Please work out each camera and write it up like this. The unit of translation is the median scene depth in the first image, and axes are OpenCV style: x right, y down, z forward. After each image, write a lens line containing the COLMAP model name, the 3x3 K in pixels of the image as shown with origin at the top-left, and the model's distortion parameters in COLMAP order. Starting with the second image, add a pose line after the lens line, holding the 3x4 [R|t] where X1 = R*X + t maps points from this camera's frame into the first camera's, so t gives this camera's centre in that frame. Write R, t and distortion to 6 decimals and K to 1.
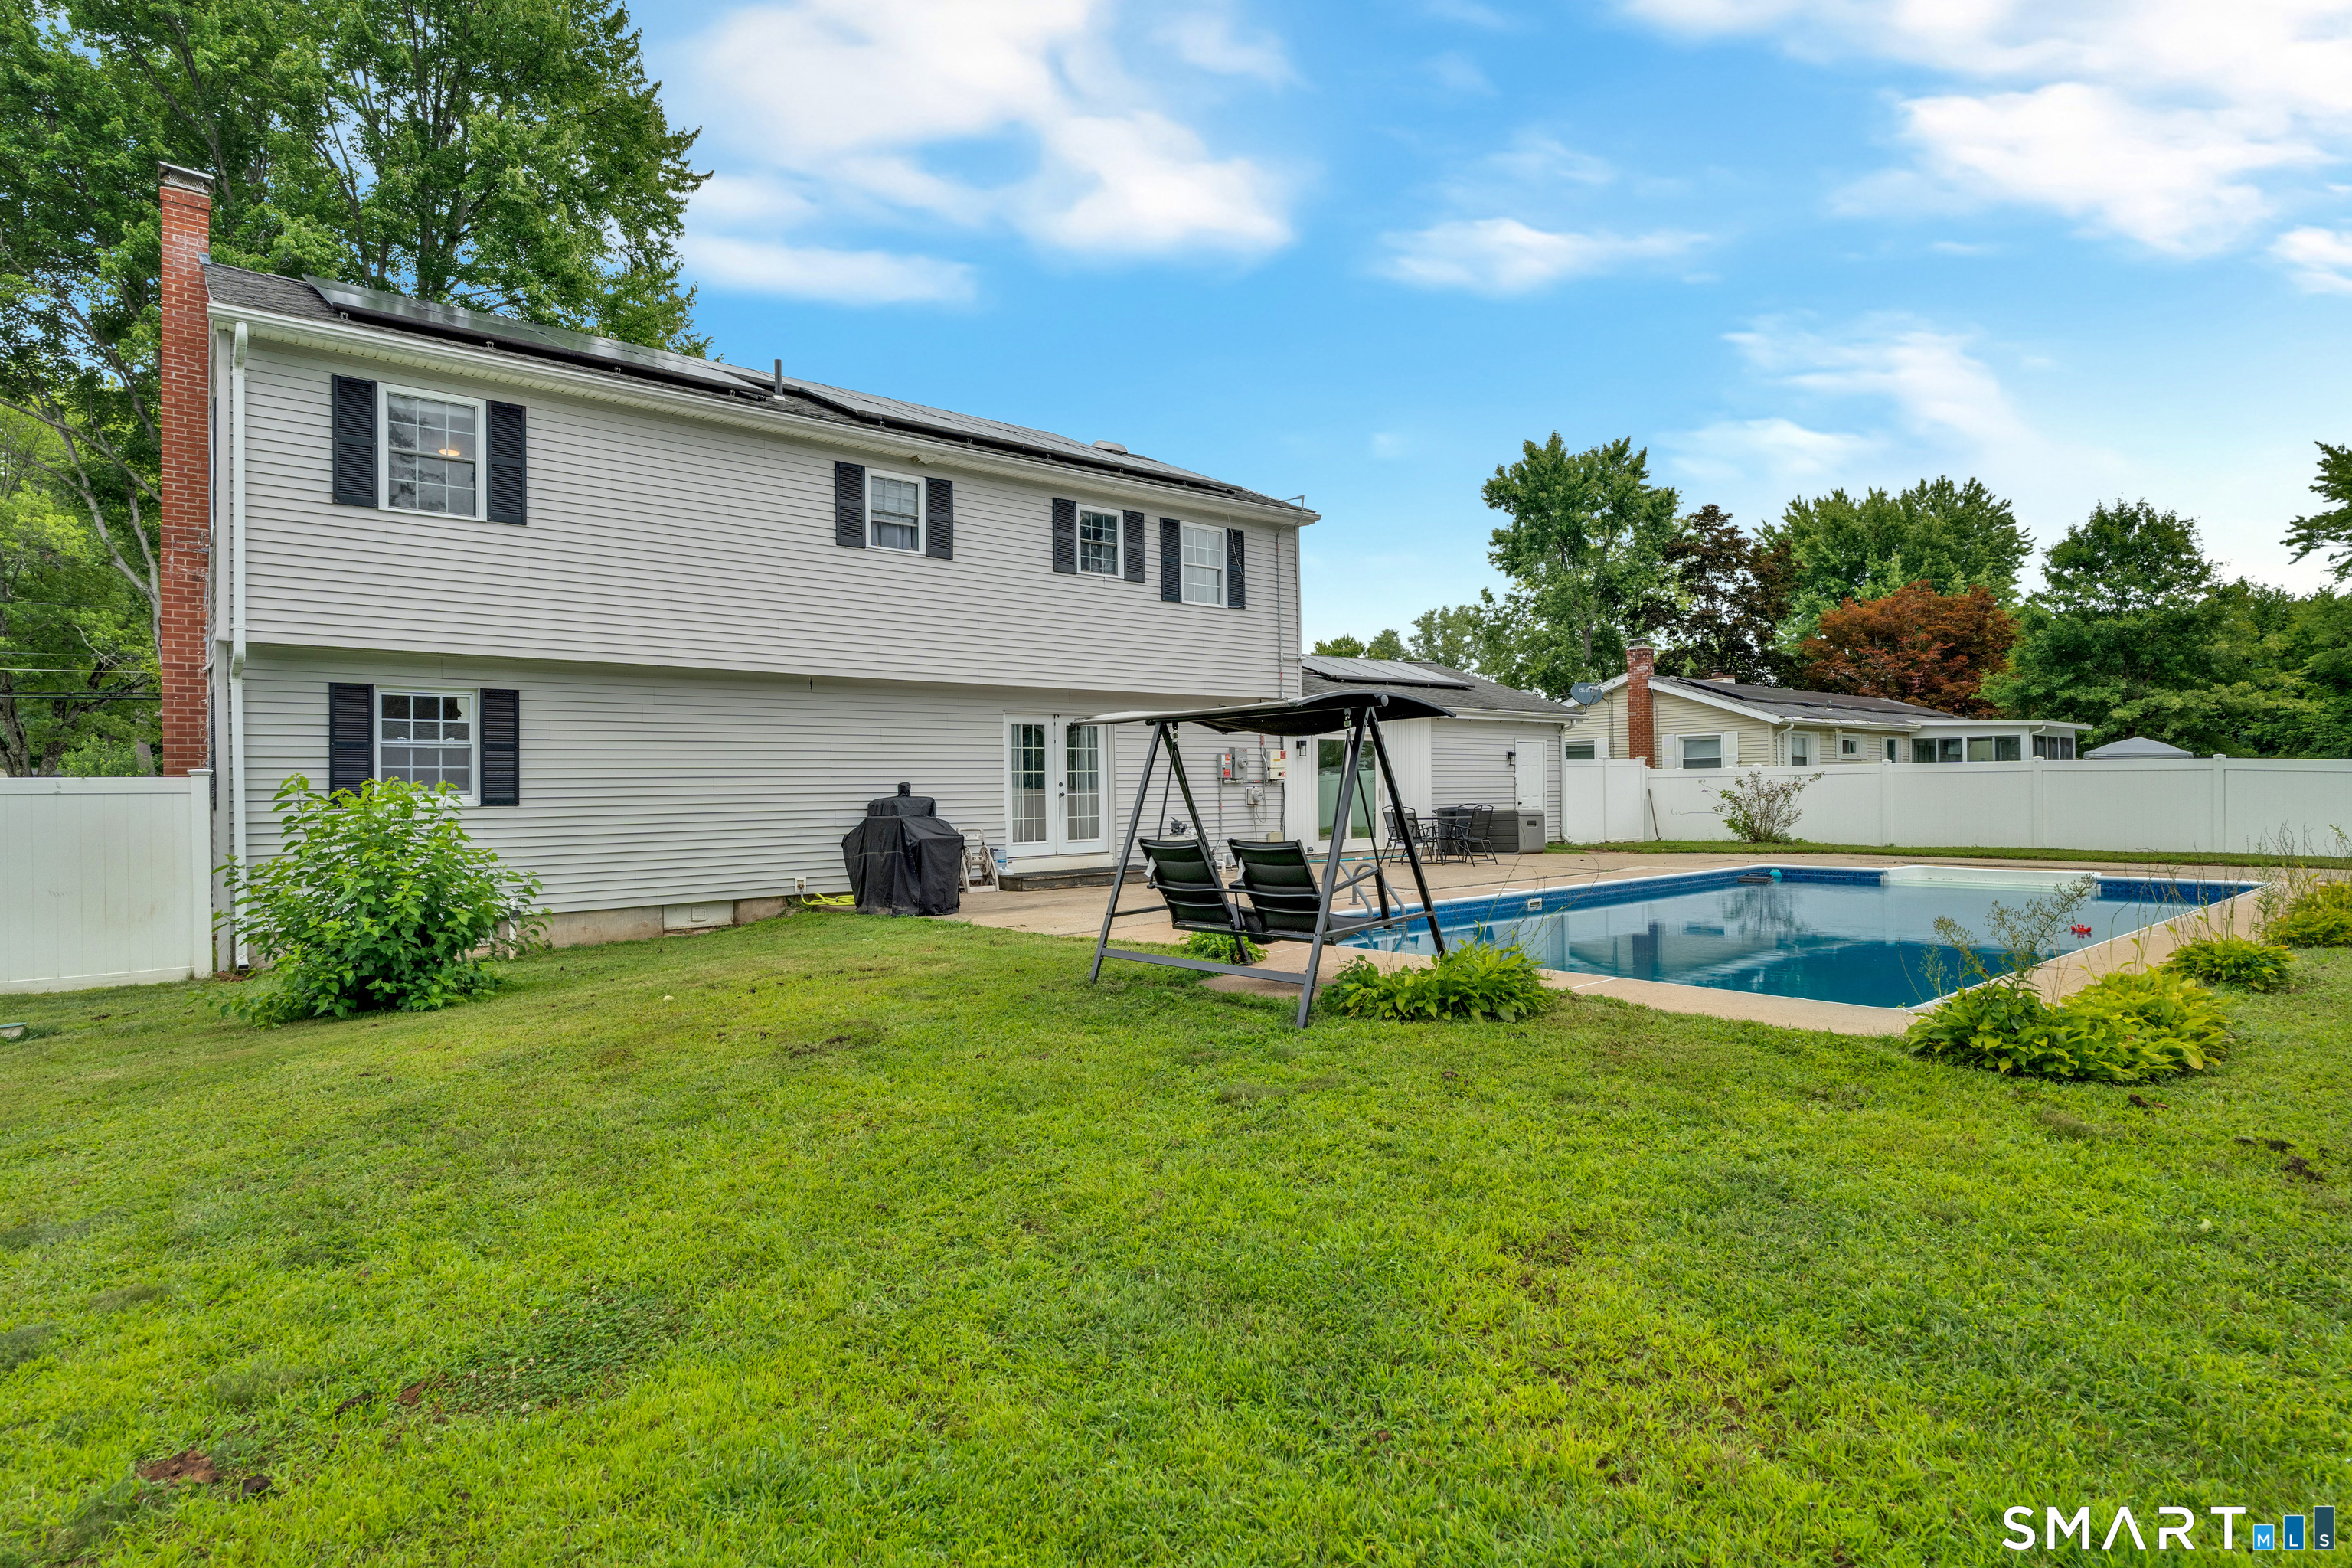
lens RADIAL K [[1265.0, 0, 1252.0], [0, 1265.0, 785.5], [0, 0, 1]] dist [-0.016746, -0.000019]
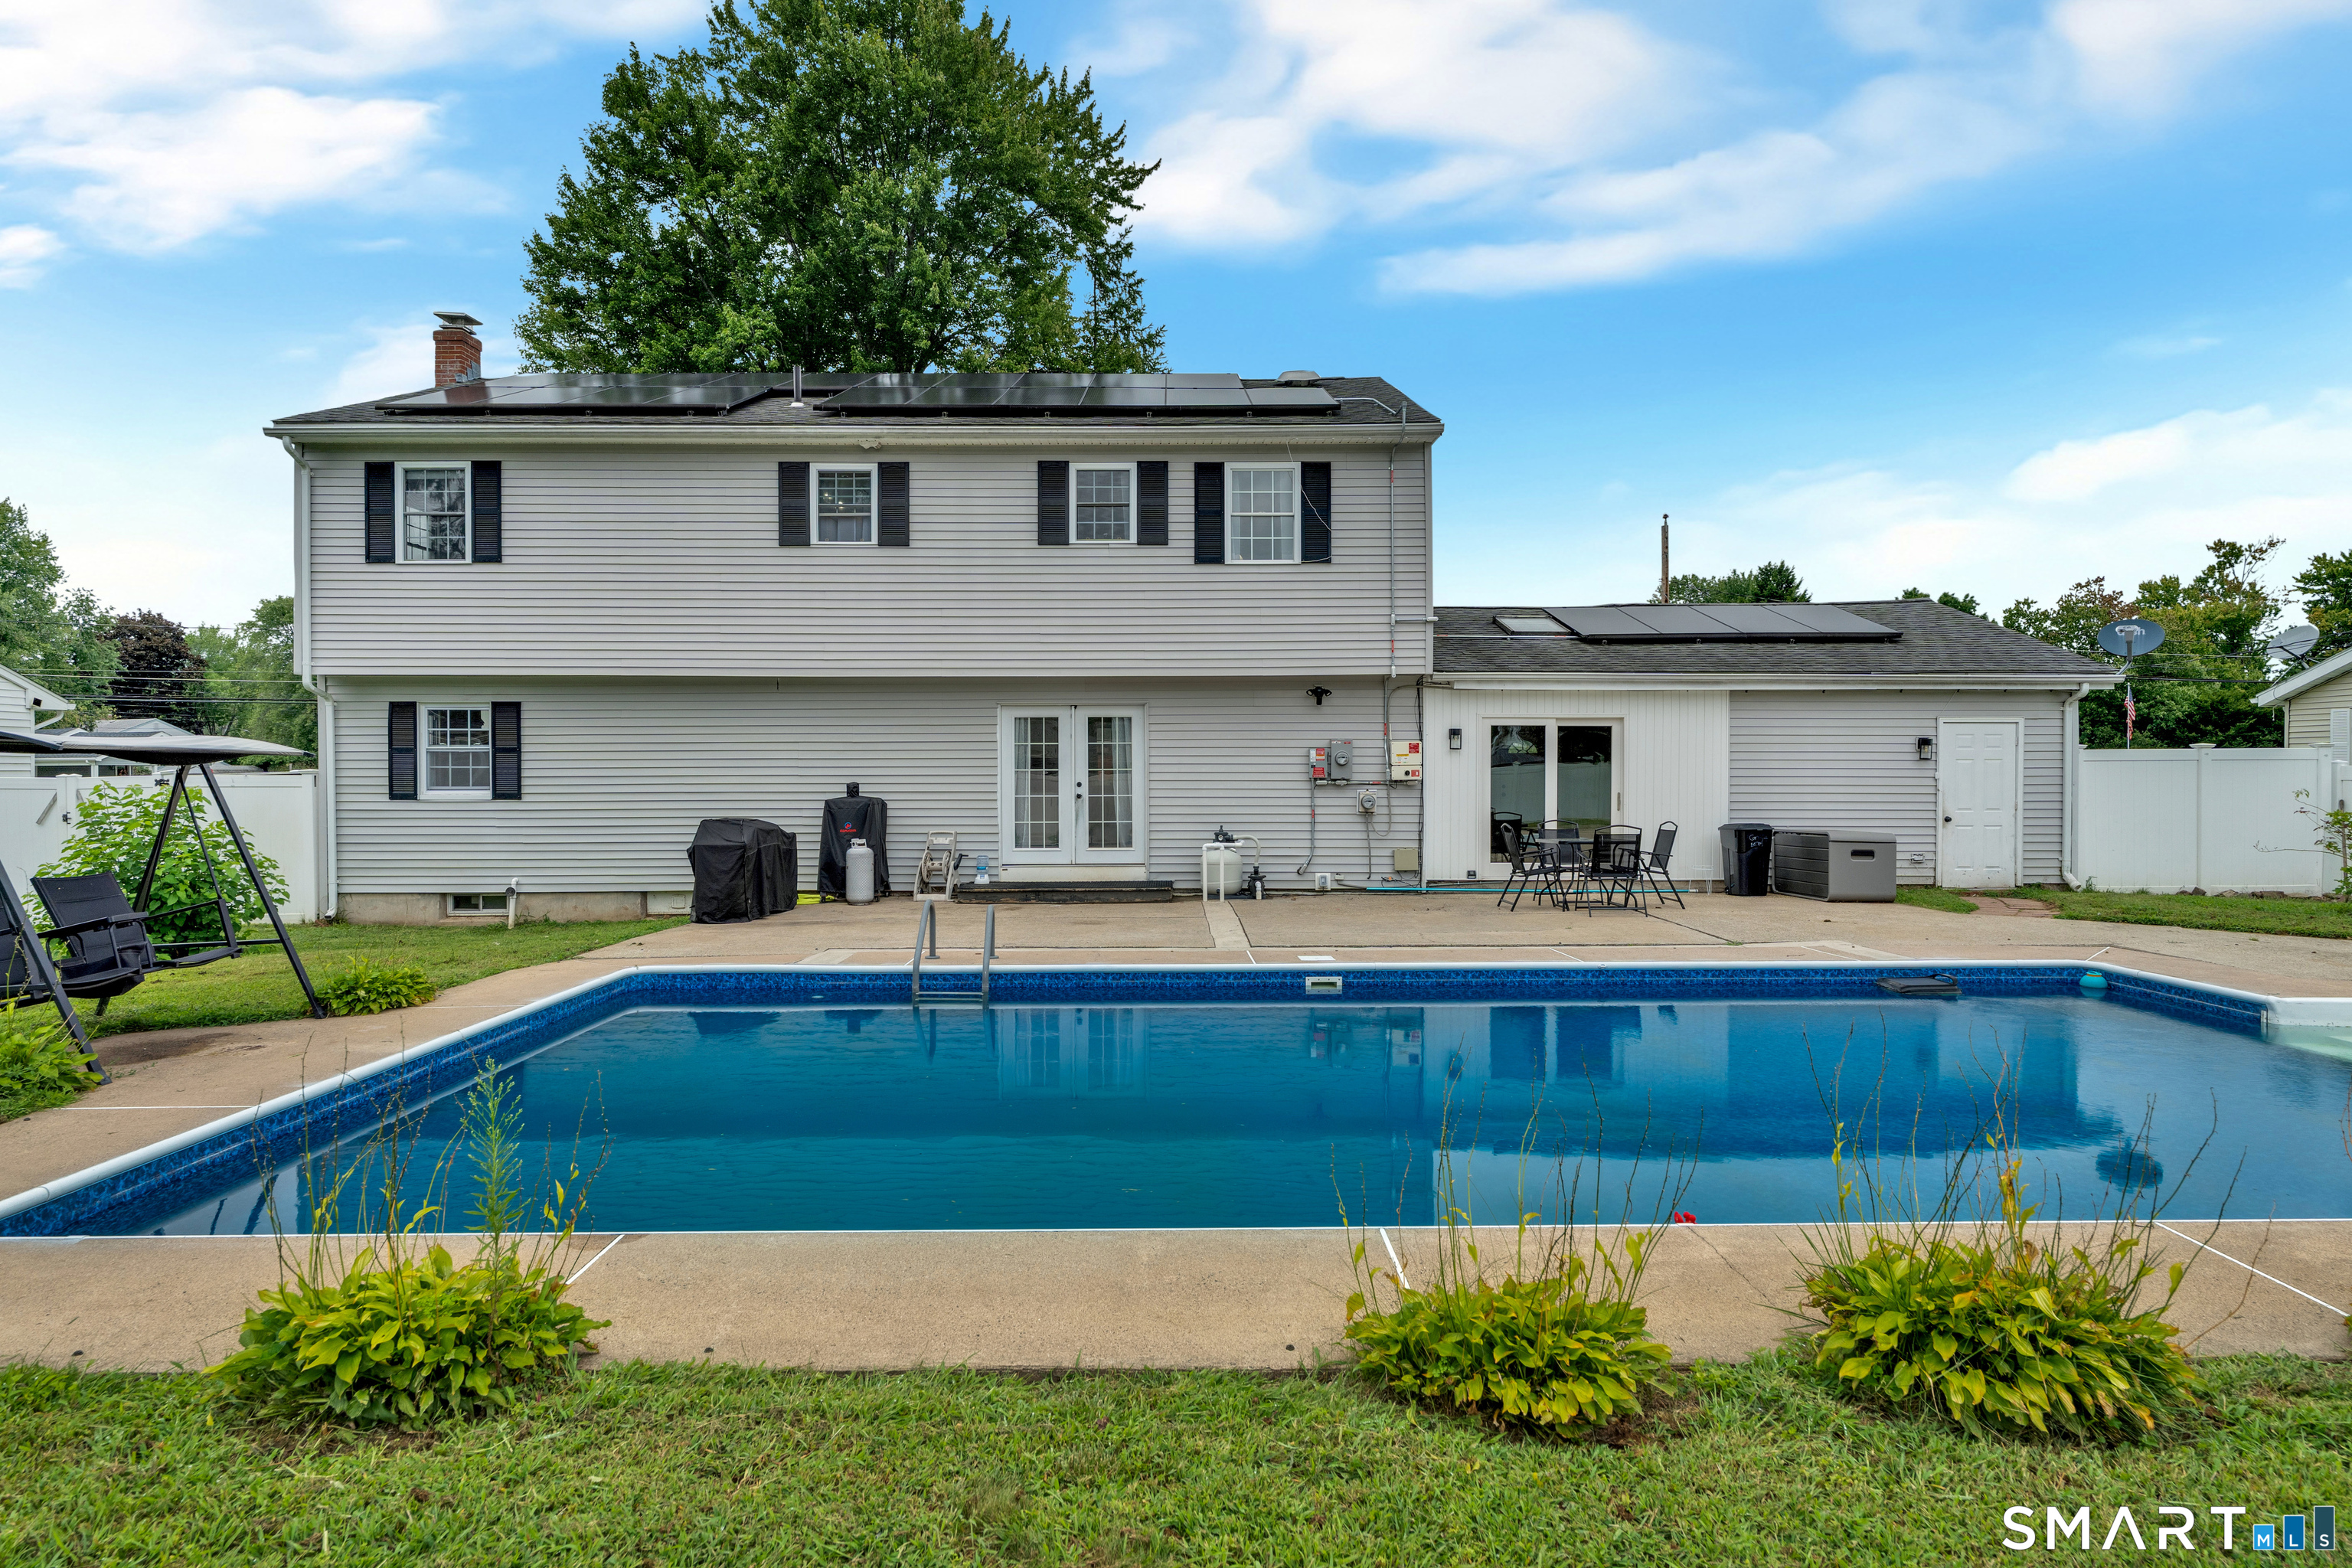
lens RADIAL K [[1200.0, 0, 1168.7], [0, 1200.0, 792.1], [0, 0, 1]] dist [-0.012180, -0.000259]
pose [[0.740738, 0.013255, -0.671663, 0.468350], [-0.006734, 0.999902, 0.012307, -0.006679], [0.671760, -0.004593, 0.740755, 0.429451]]
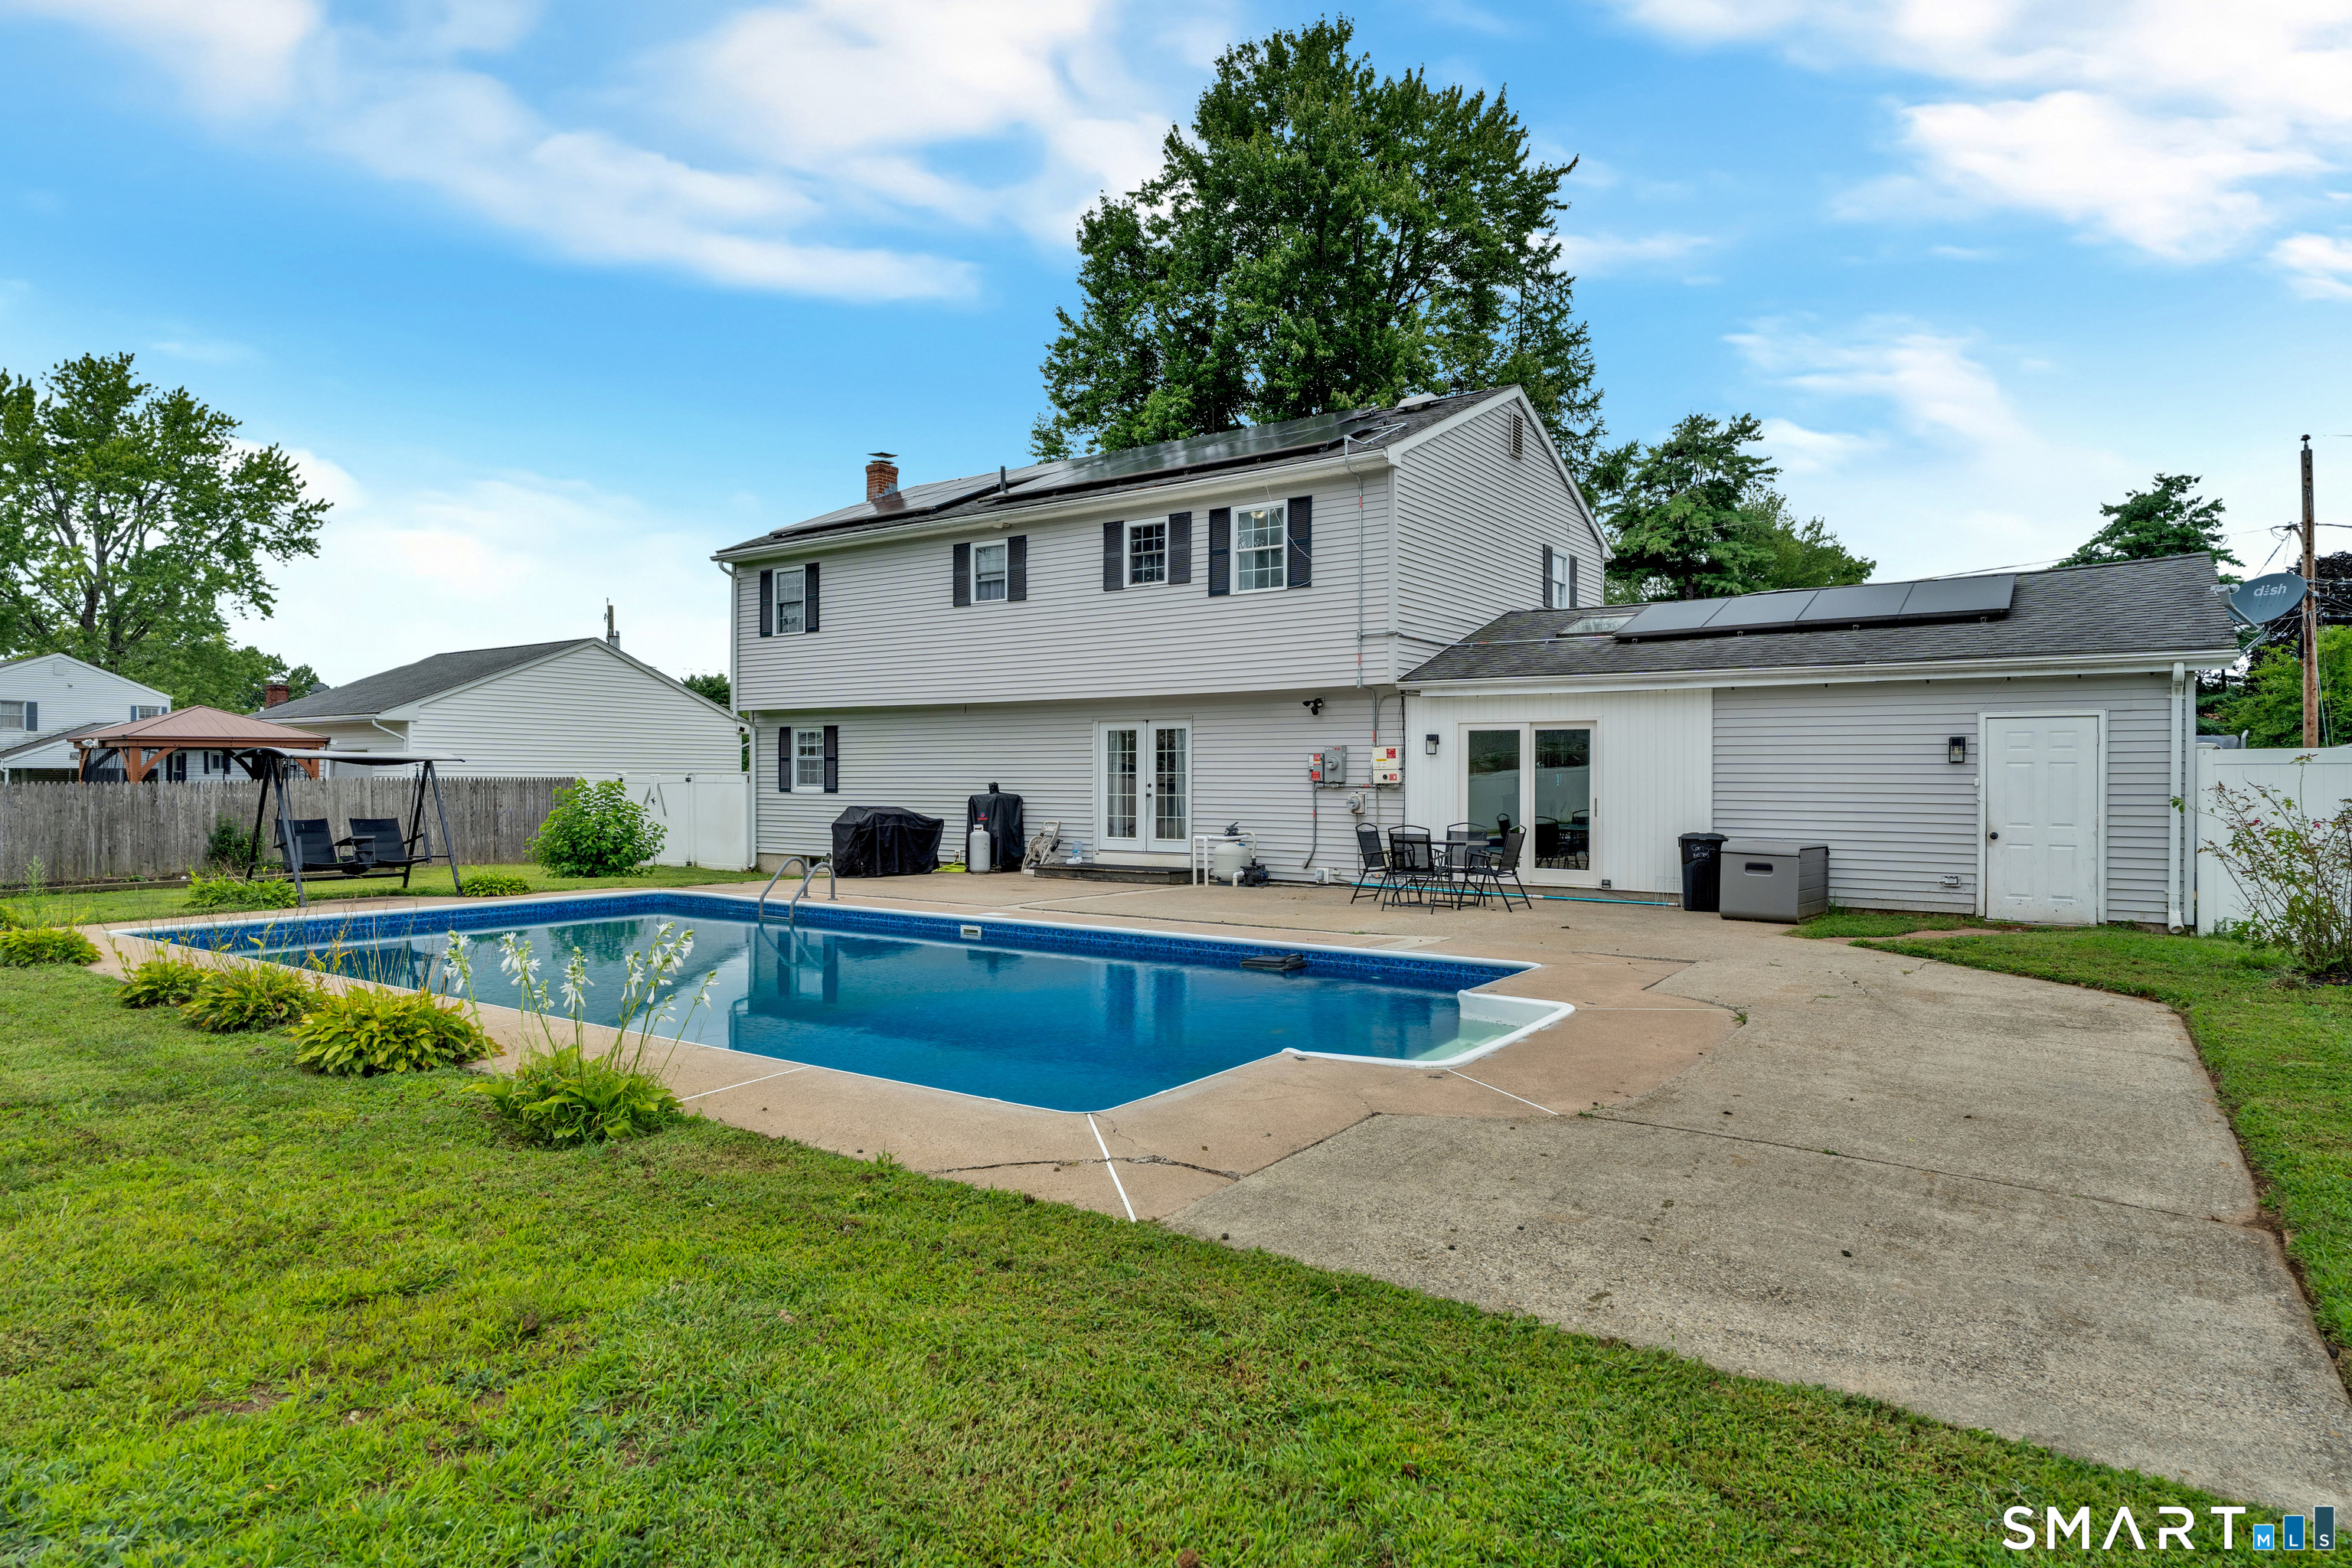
lens RADIAL K [[1265.0, 0, 1252.0], [0, 1265.0, 785.5], [0, 0, 1]] dist [-0.016746, -0.000019]
pose [[0.249824, 0.007636, -0.968261, 0.917998], [-0.013734, 0.999896, 0.004342, -0.007088], [0.968194, 0.012213, 0.249903, 0.834752]]
